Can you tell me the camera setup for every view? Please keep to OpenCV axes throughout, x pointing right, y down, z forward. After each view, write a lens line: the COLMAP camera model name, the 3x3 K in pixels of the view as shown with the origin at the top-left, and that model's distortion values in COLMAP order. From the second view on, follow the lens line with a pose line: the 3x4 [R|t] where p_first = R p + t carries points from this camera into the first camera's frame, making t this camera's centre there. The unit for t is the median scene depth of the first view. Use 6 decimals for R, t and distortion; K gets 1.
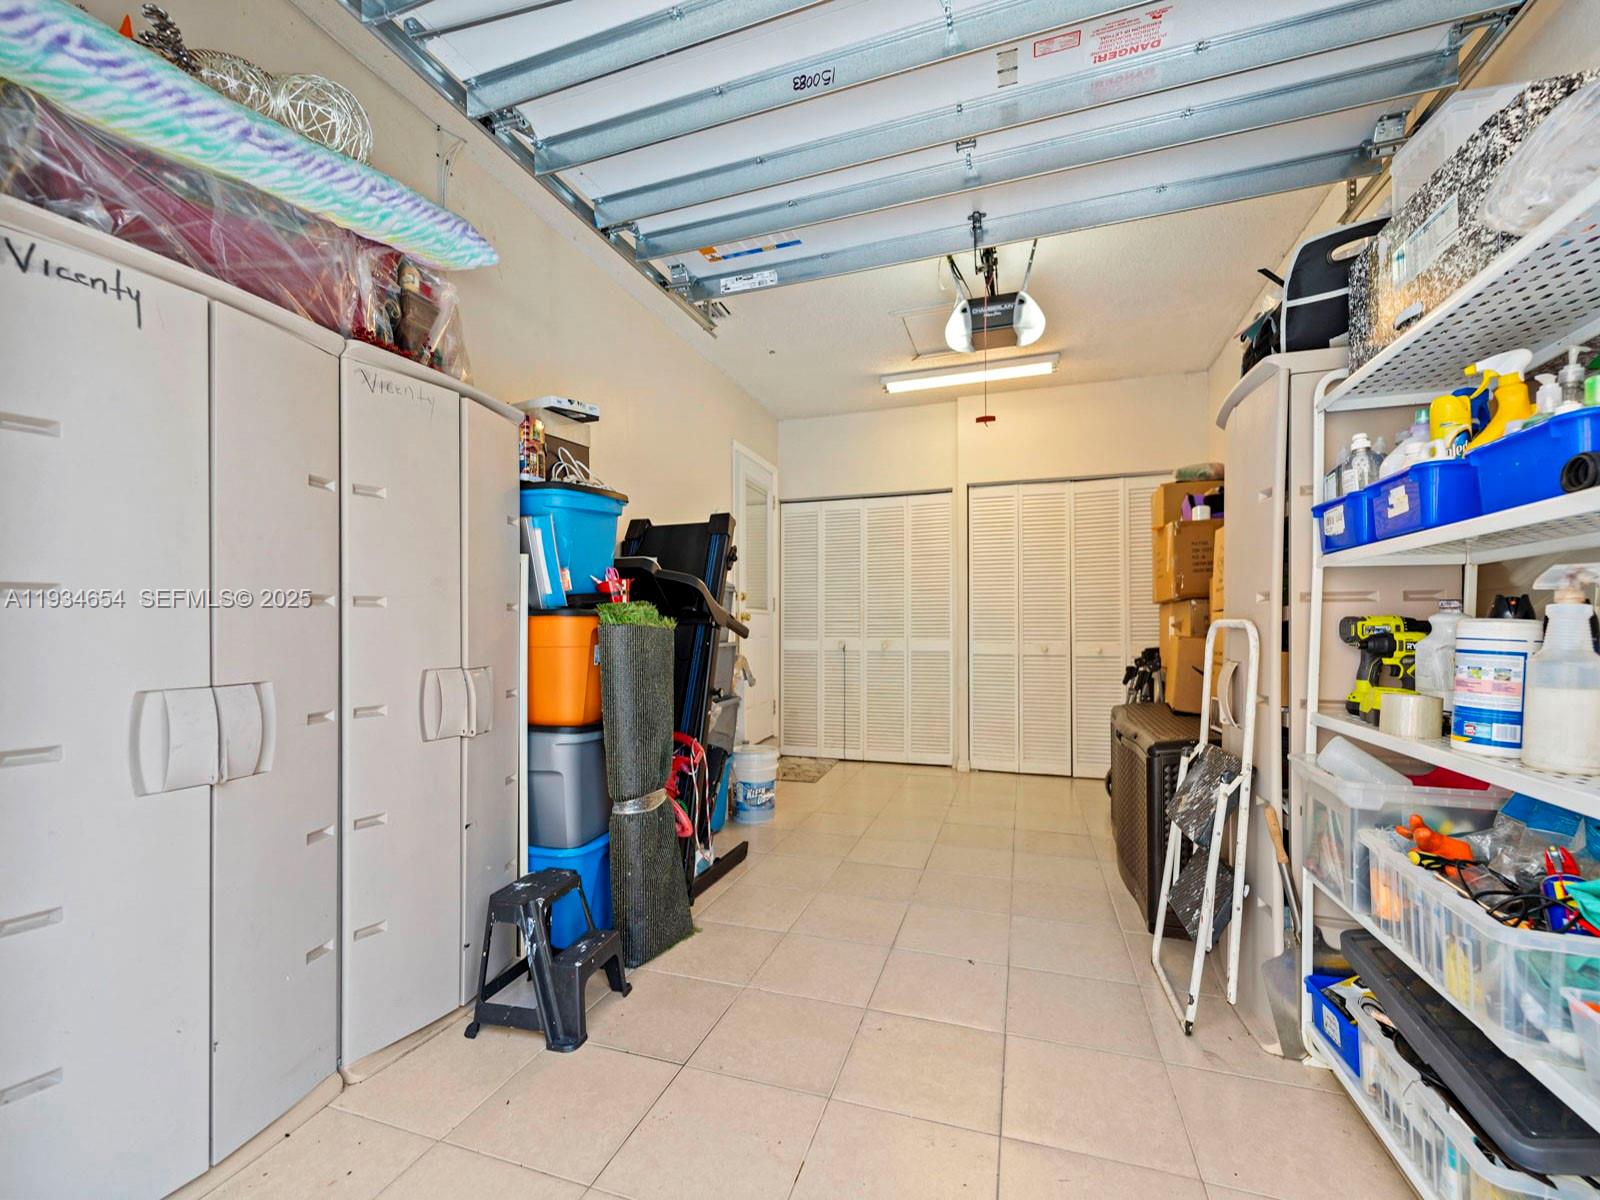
lens RADIAL K [[650.5, 0, 803.9], [0, 650.5, 614.1], [0, 0, 1]] dist [-0.002096, -0.000106]
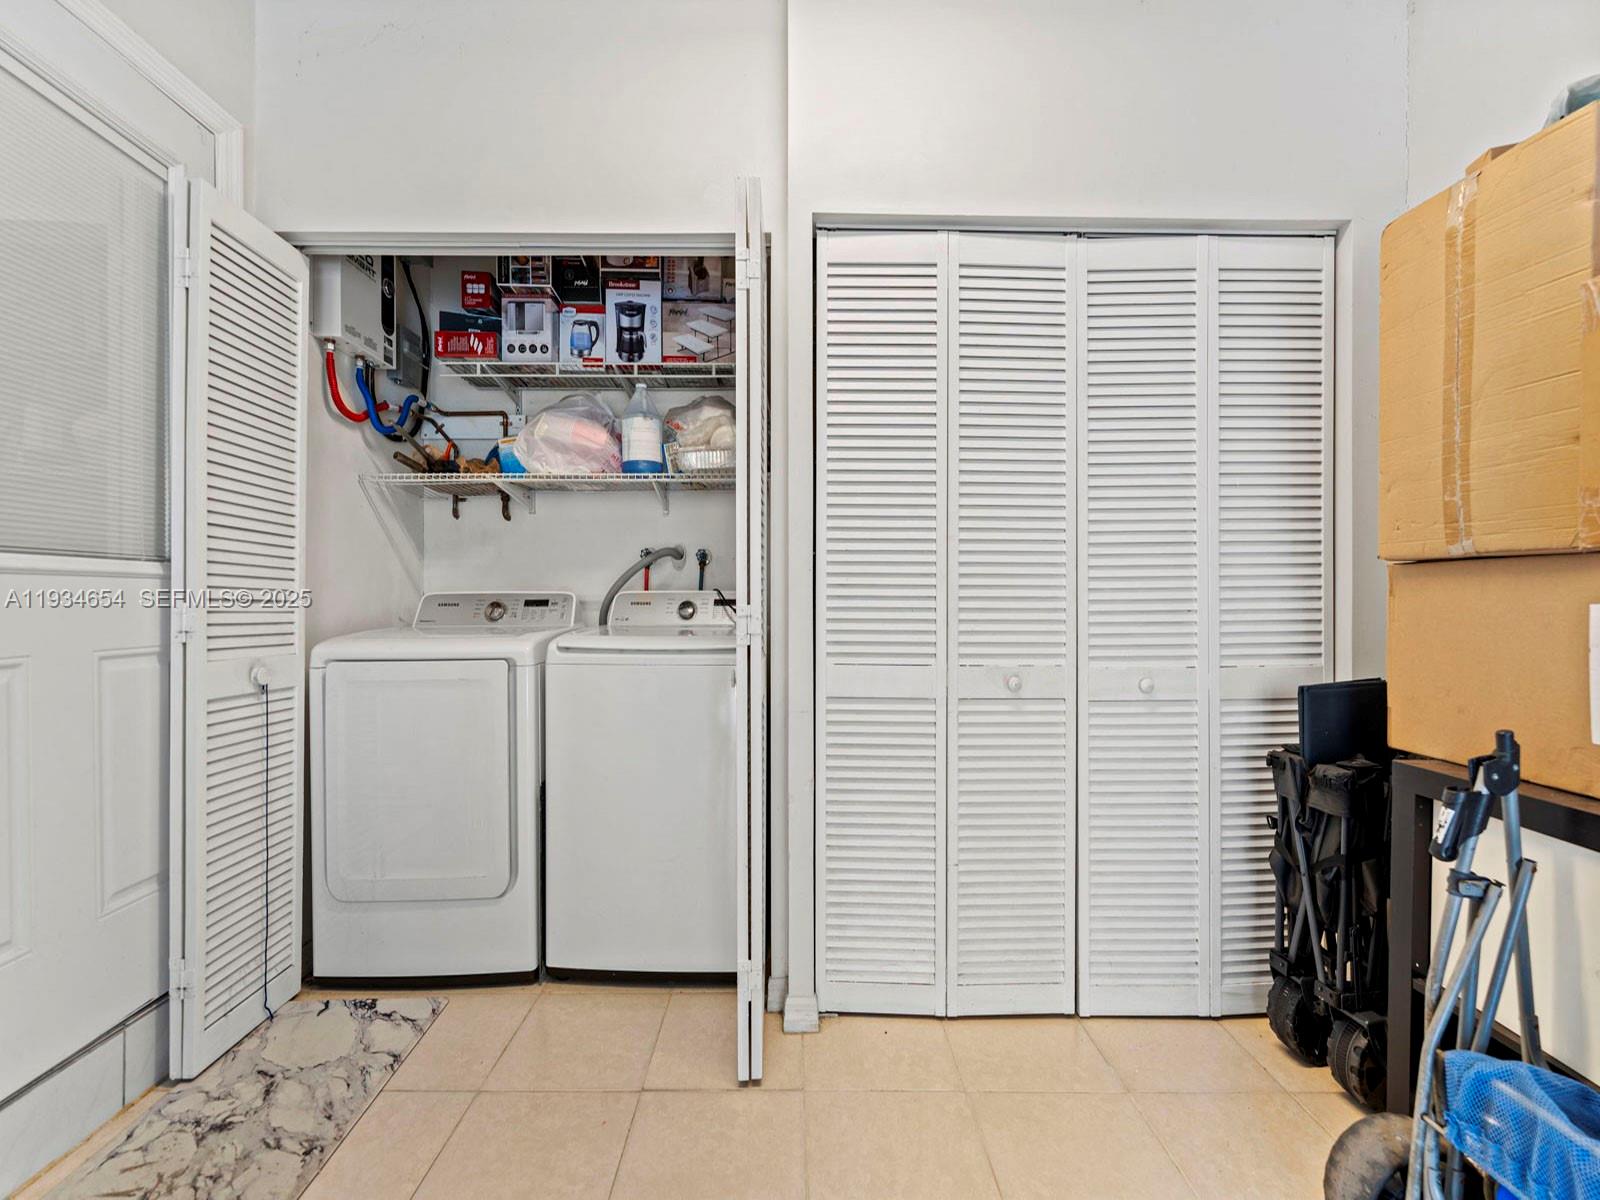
lens RADIAL K [[650.5, 0, 793.0], [0, 650.5, 605.2], [0, 0, 1]] dist [-0.002096, -0.000106]
pose [[0.941018, 0.007155, 0.338281, 0.121114], [-0.008539, 0.999960, 0.002602, 0.009395], [-0.338249, -0.005338, 0.941041, 0.670824]]
